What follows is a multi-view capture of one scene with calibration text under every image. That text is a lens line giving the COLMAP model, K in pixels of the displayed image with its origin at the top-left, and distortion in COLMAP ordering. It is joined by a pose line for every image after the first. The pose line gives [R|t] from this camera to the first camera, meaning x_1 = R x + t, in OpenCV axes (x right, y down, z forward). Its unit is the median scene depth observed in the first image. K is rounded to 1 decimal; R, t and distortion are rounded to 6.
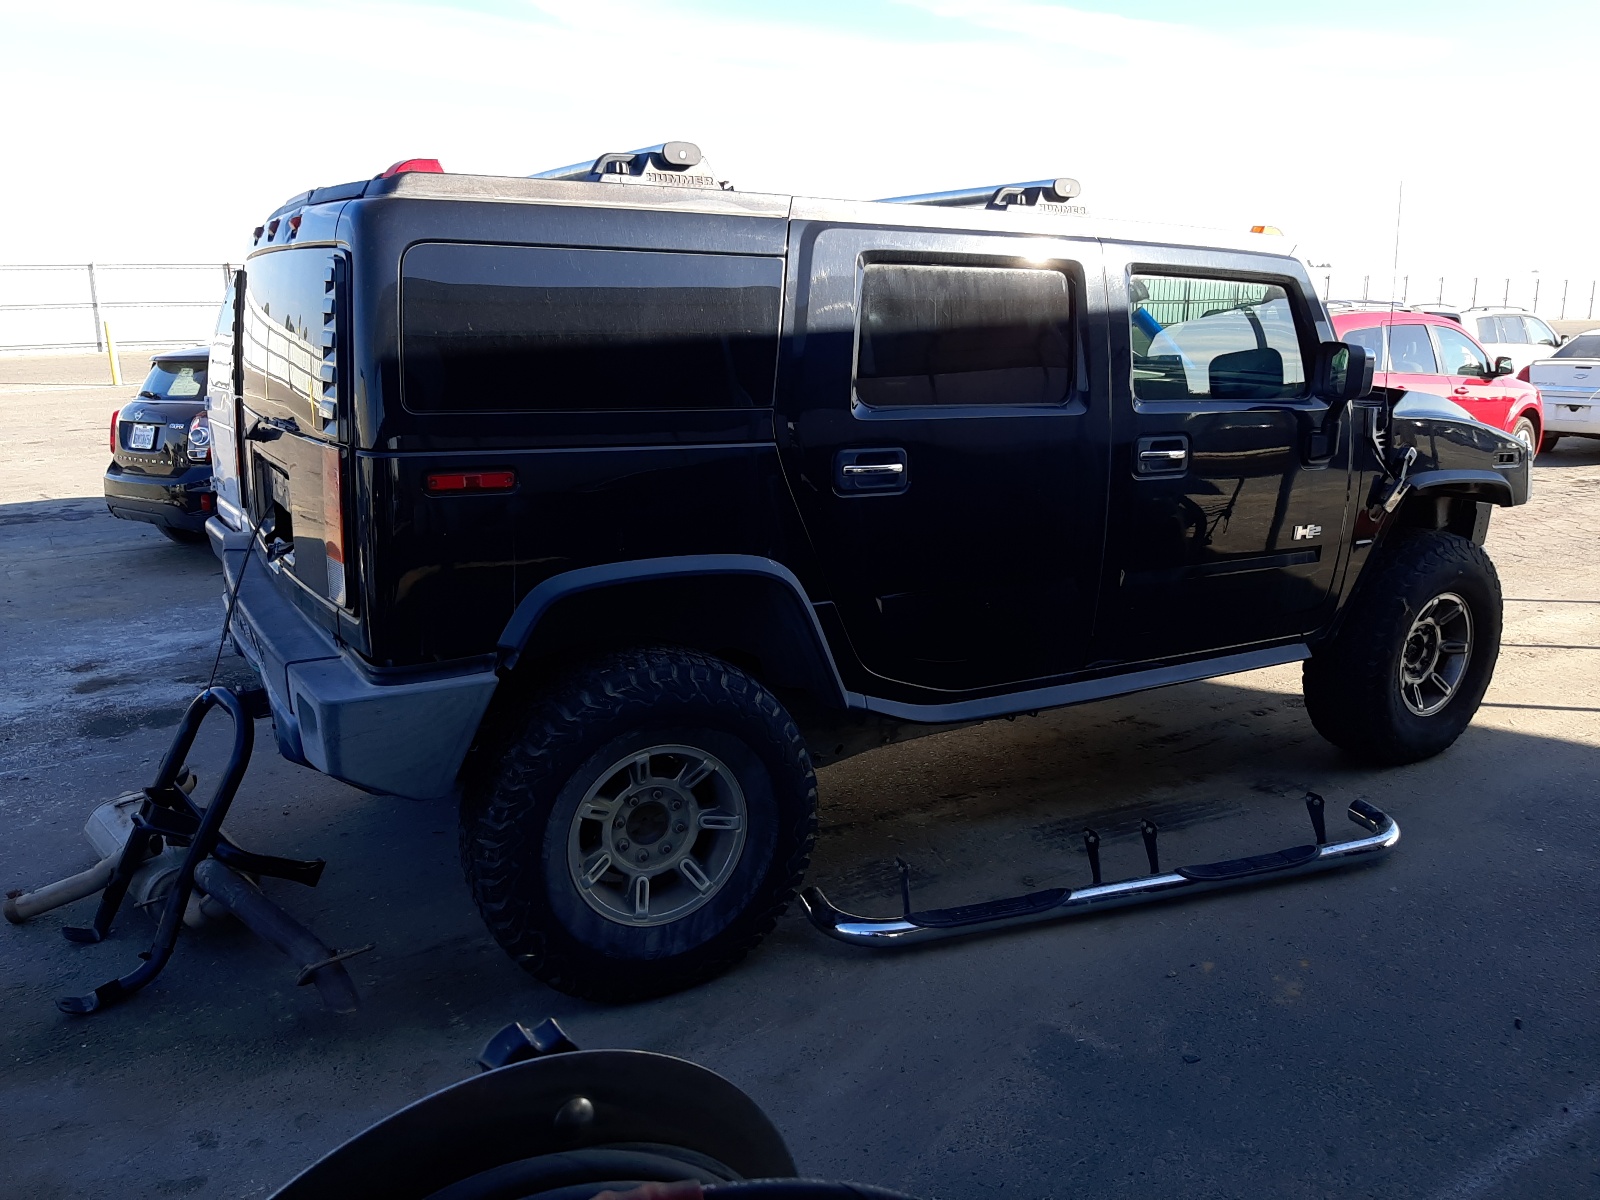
lens RADIAL K [[1245.3, 0, 800.0], [0, 1245.3, 600.0], [0, 0, 1]] dist [0.068597, -0.219043]
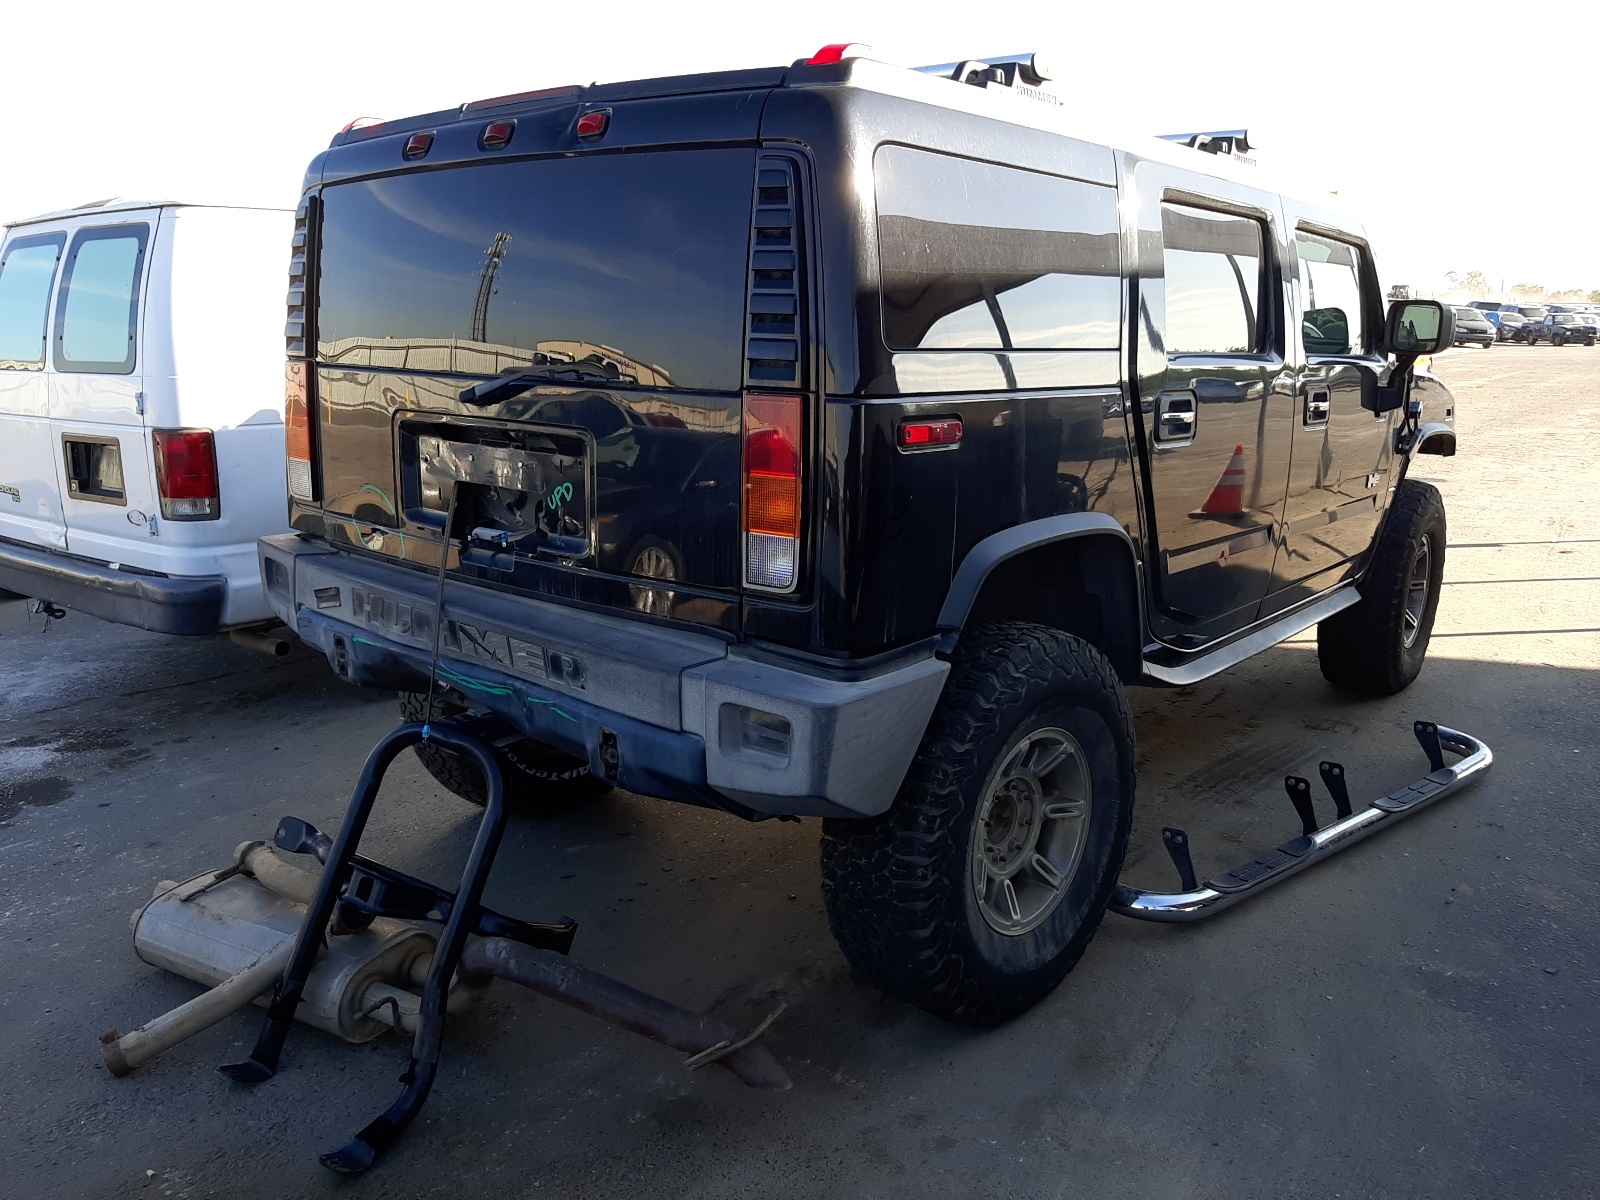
lens RADIAL K [[1245.3, 0, 800.0], [0, 1245.3, 600.0], [0, 0, 1]] dist [0.068597, -0.219043]
pose [[0.948753, -0.072149, 0.307671, -0.522084], [0.073412, 0.997274, 0.007485, 0.004680], [-0.307372, 0.015485, 0.951463, 0.190850]]
